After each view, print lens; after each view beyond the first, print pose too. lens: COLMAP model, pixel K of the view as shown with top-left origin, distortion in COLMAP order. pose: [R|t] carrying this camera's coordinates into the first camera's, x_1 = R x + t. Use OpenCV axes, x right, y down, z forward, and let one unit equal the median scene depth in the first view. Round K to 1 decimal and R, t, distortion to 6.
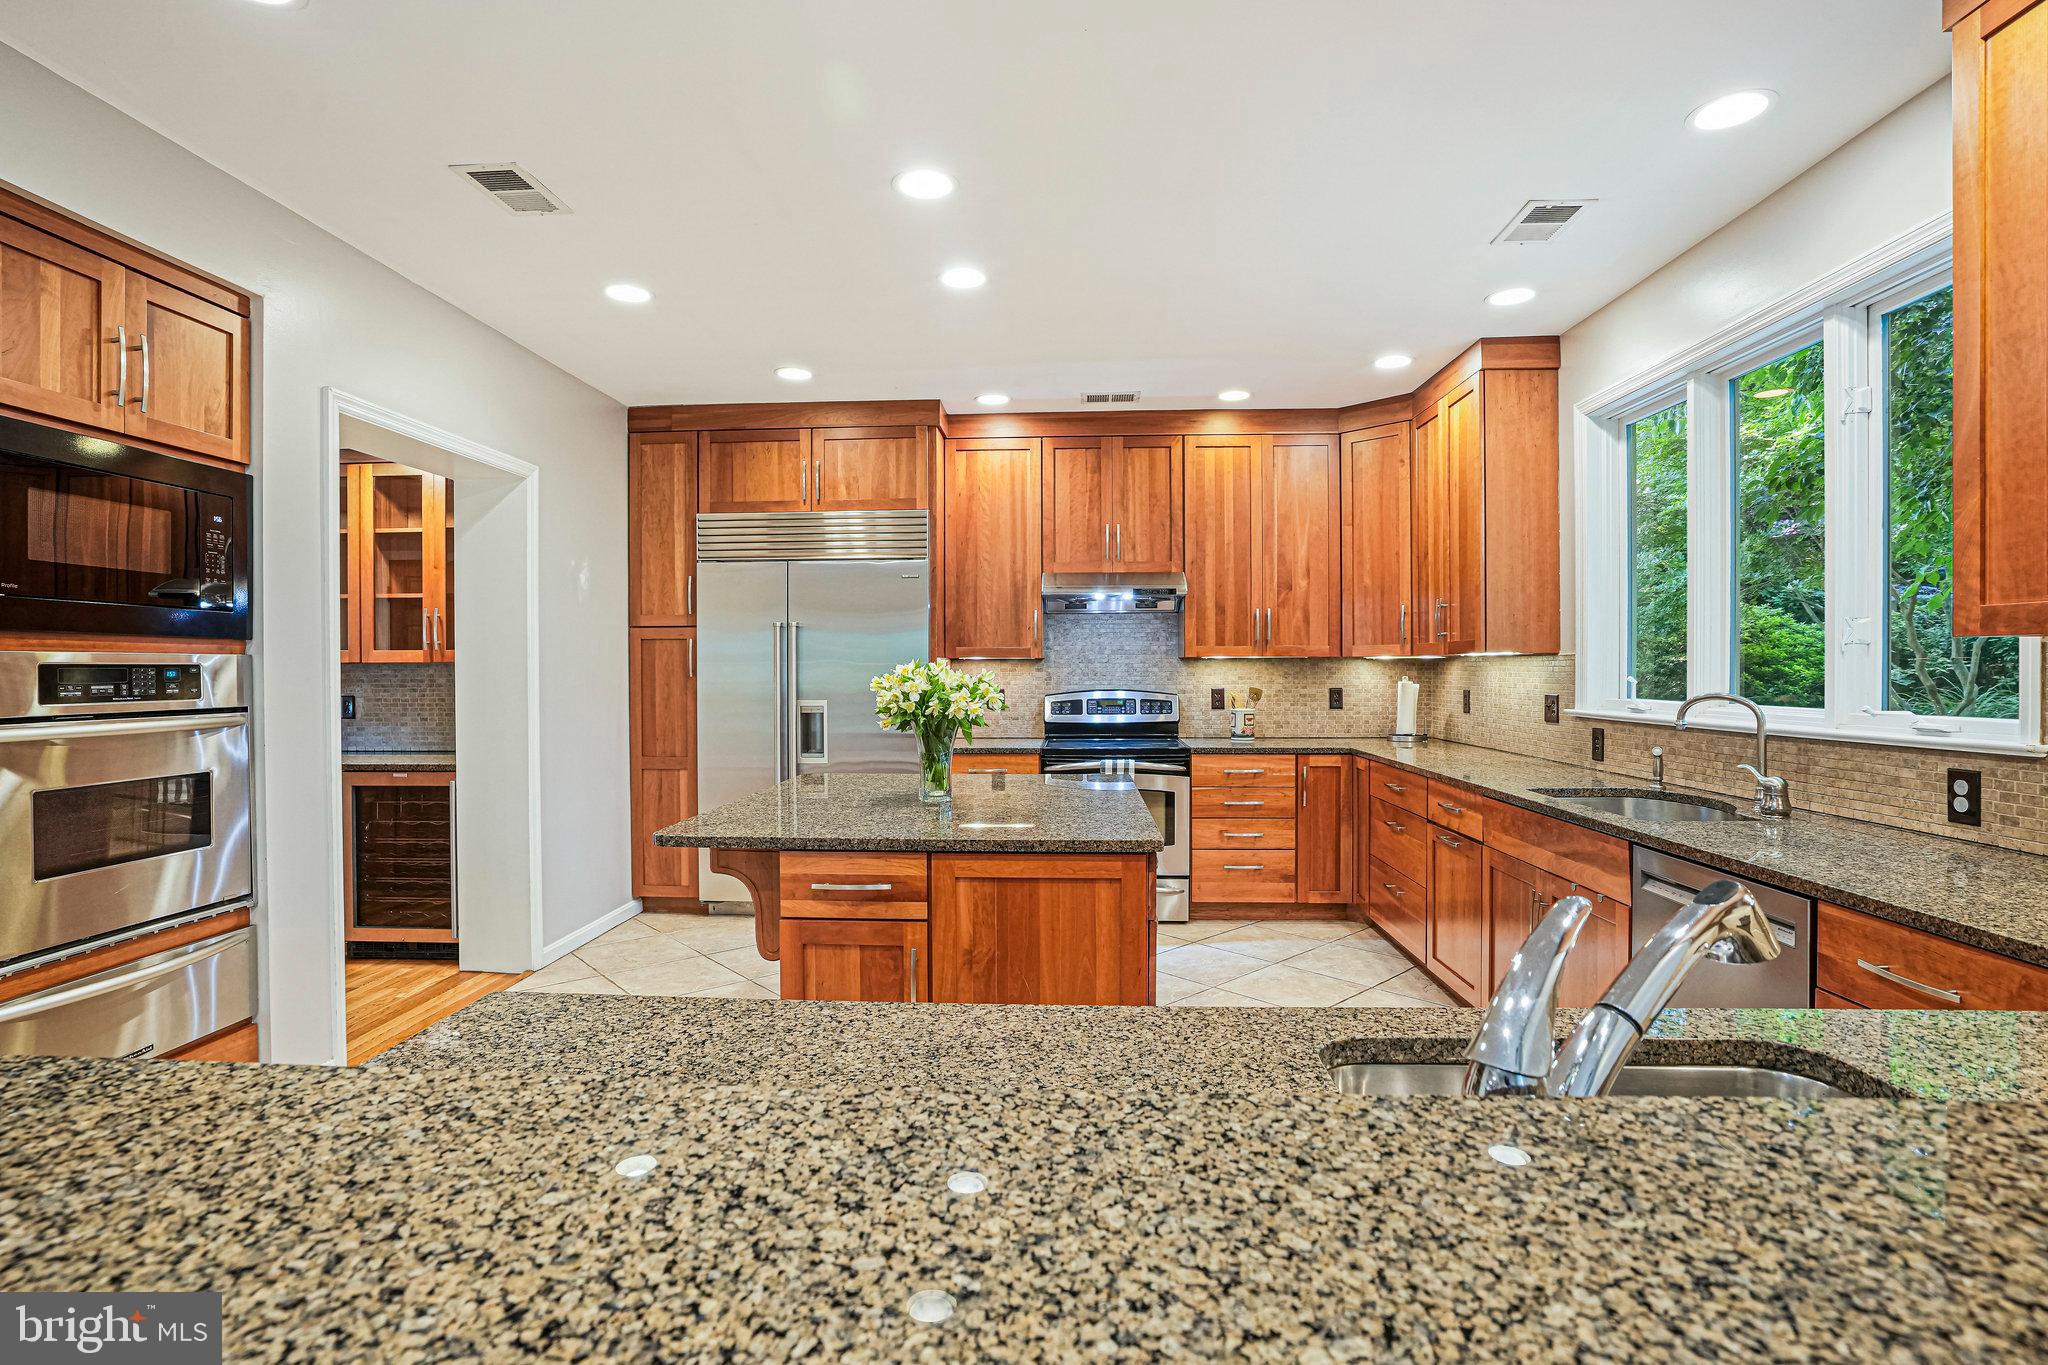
lens RADIAL K [[989.4, 0, 1012.7], [0, 989.4, 674.1], [0, 0, 1]] dist [-0.043531, 0.015555]
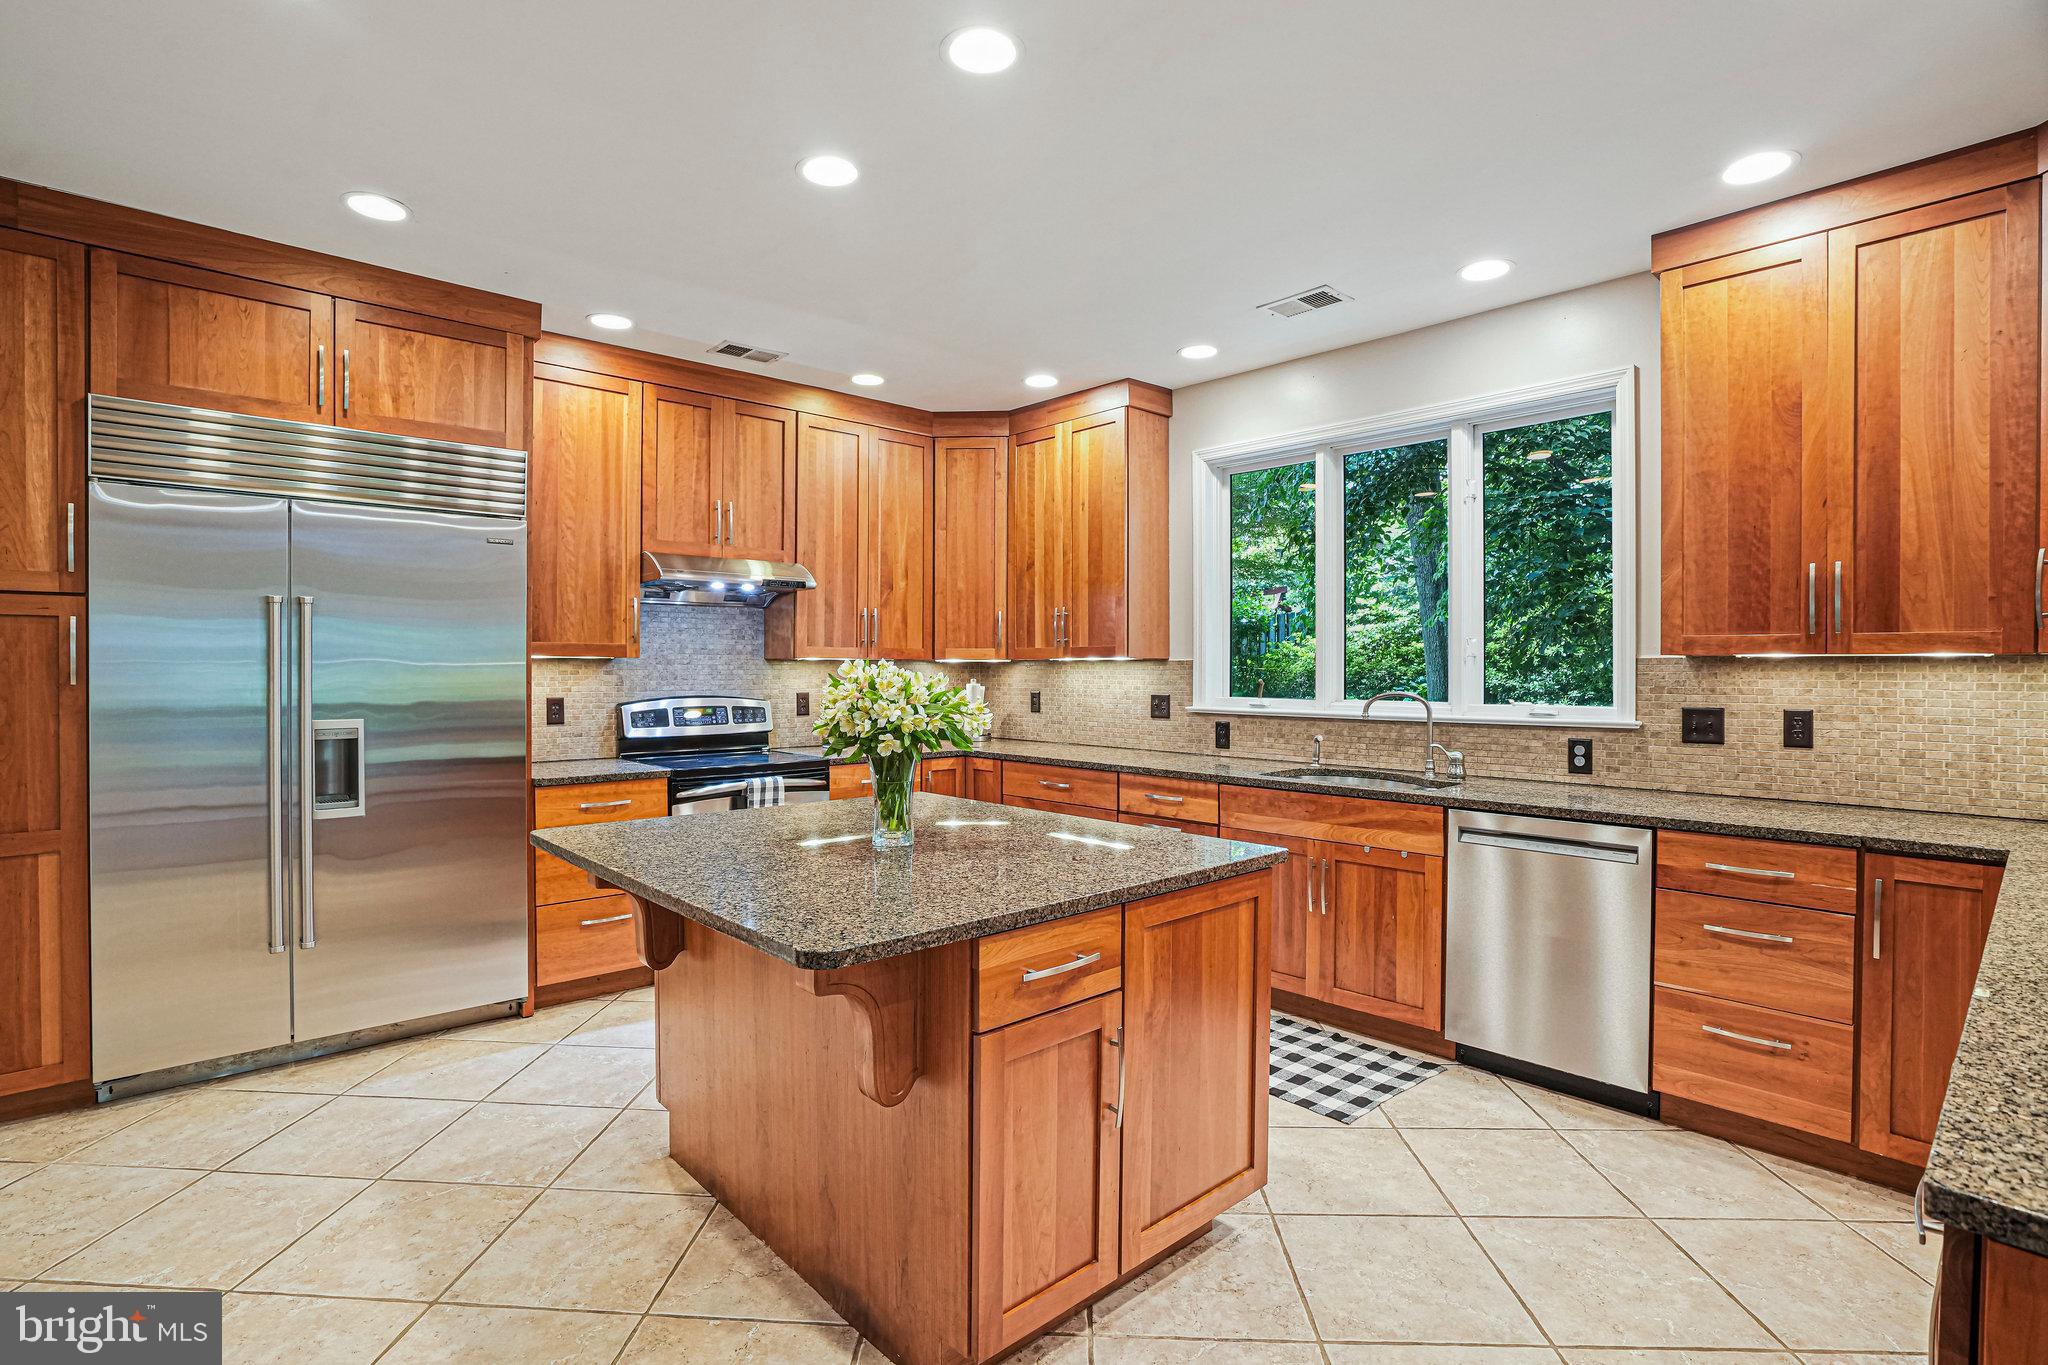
lens RADIAL K [[989.4, 0, 1014.2], [0, 989.4, 680.0], [0, 0, 1]] dist [-0.043531, 0.015555]
pose [[0.700324, -0.004529, 0.713810, -0.352284], [0.001123, 0.999986, 0.005243, -0.002406], [-0.713824, -0.002870, 0.700319, 0.247382]]
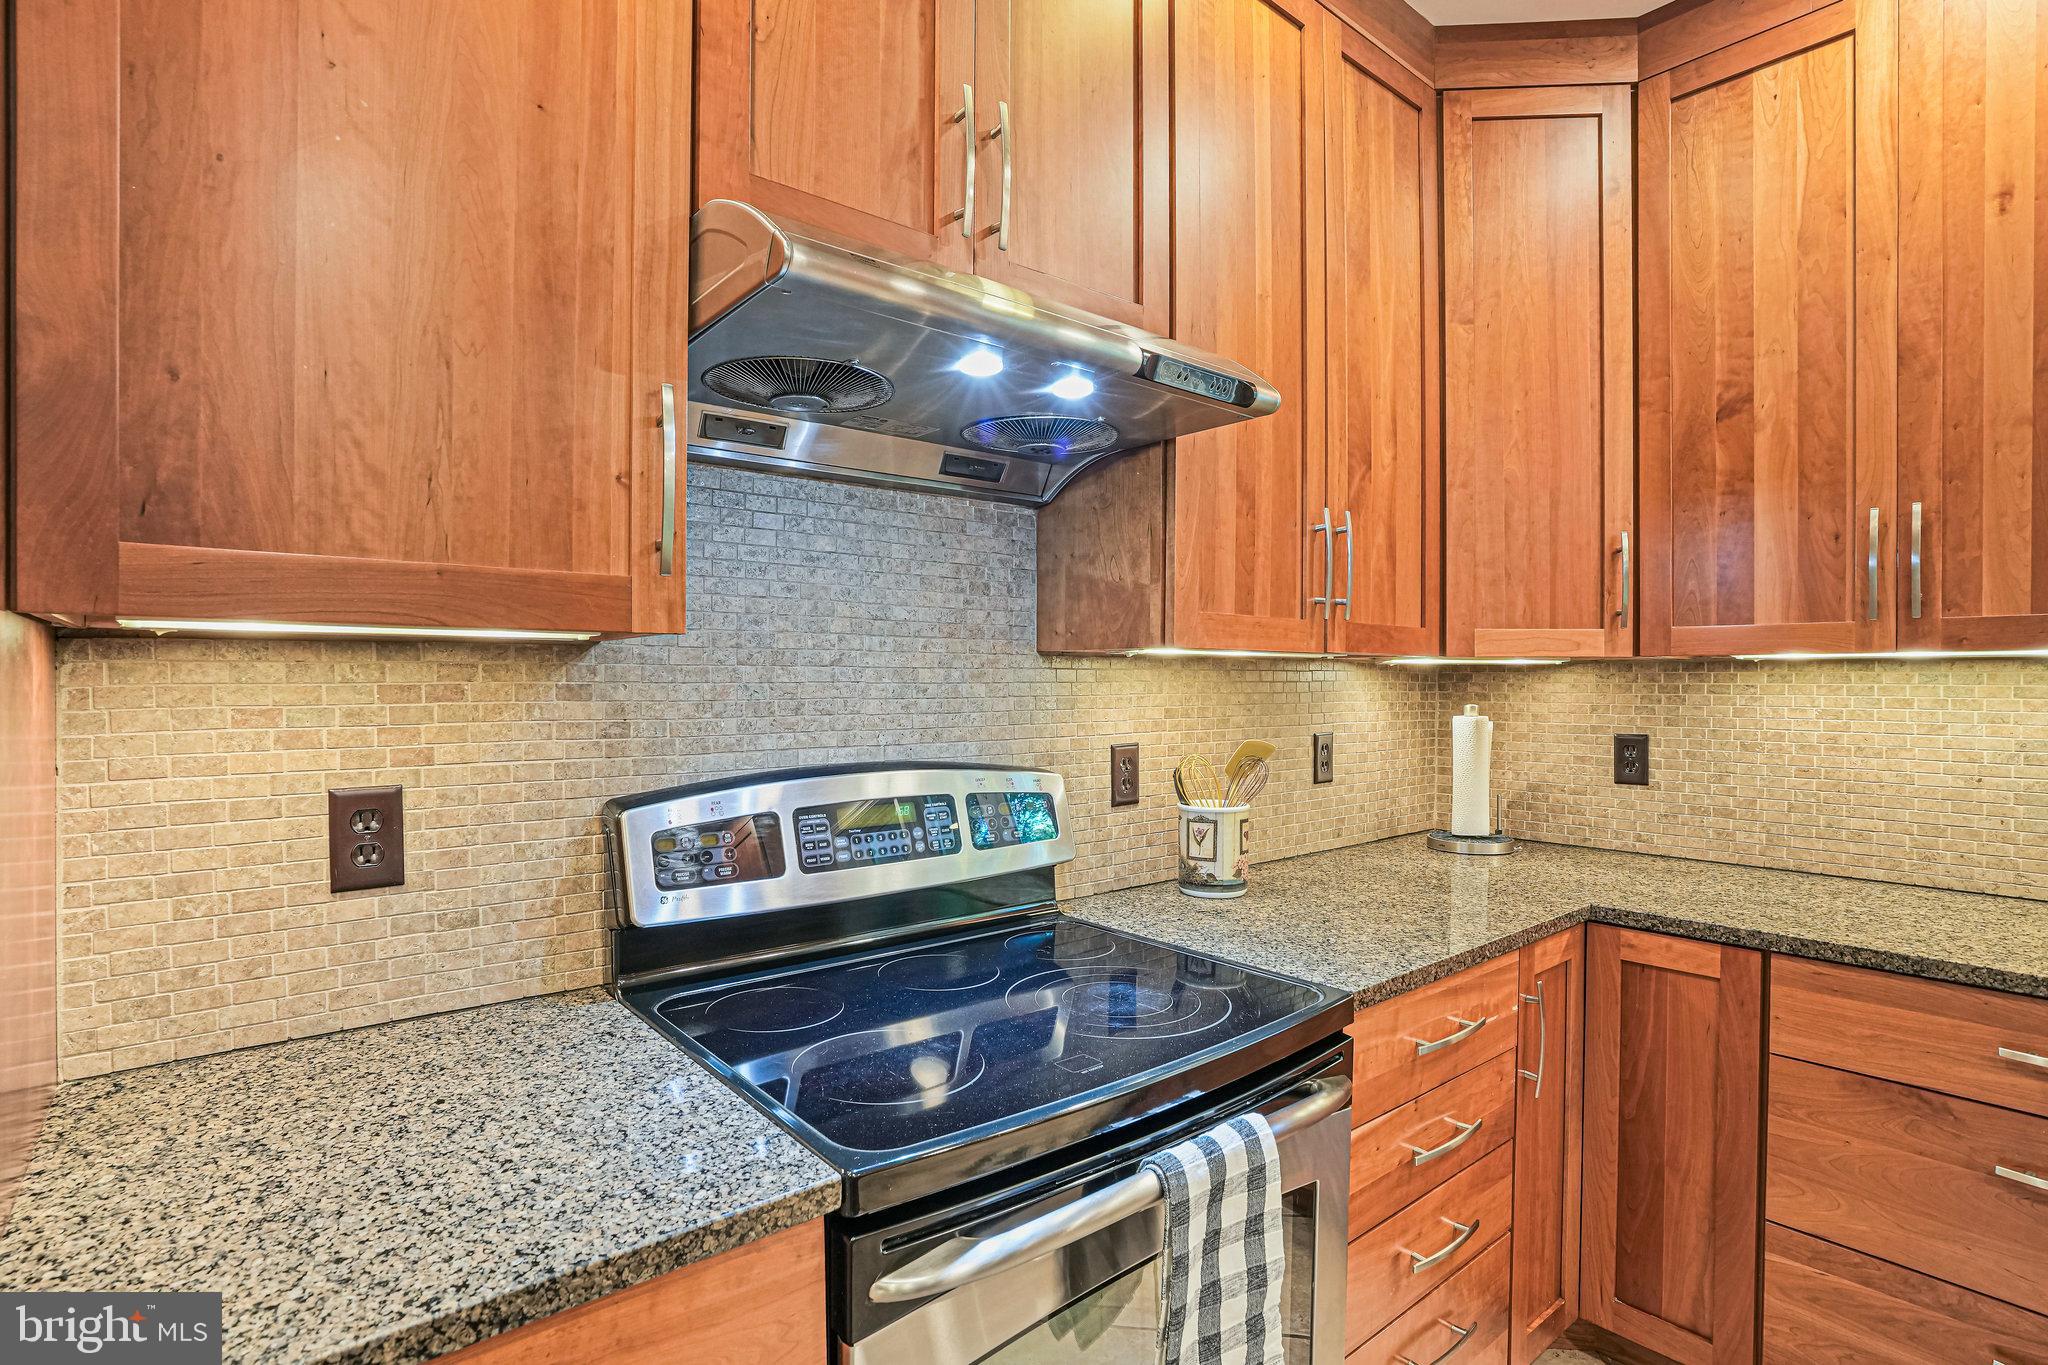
lens RADIAL K [[989.4, 0, 1032.5], [0, 989.4, 684.5], [0, 0, 1]] dist [-0.043531, 0.015555]
pose [[0.721585, 0.001100, 0.692325, -0.057532], [-0.000336, 0.999999, -0.001239, -0.006733], [-0.692326, 0.000661, 0.721584, 0.884428]]
